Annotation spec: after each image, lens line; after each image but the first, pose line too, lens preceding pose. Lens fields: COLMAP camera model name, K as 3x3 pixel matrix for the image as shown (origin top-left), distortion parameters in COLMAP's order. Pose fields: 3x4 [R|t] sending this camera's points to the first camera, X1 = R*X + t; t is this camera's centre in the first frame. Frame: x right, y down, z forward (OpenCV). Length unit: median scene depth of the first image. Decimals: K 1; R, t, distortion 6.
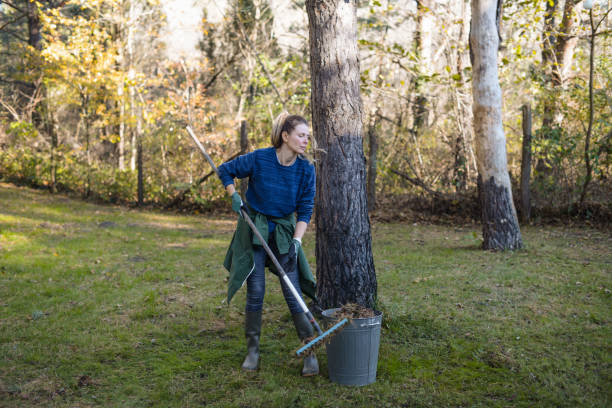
lens RADIAL K [[879.0, 0, 306.0], [0, 879.0, 204.0], [0, 0, 1]] dist [0.004801, 0.034860]
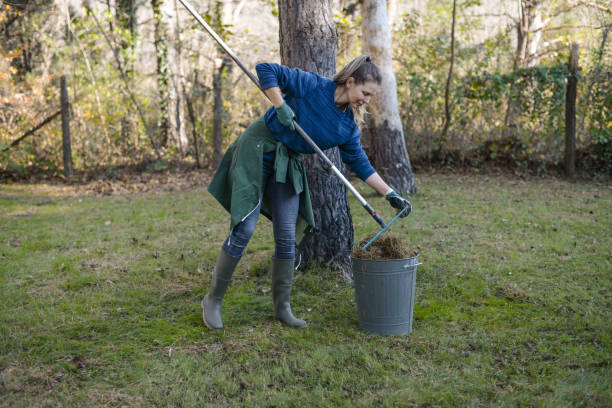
lens RADIAL K [[879.0, 0, 306.0], [0, 879.0, 204.0], [0, 0, 1]] dist [0.004801, 0.034860]
pose [[0.954862, -0.052598, 0.292355, -0.233127], [0.043853, 0.998375, 0.036393, 0.031935], [-0.293794, -0.021929, 0.955617, 0.152067]]
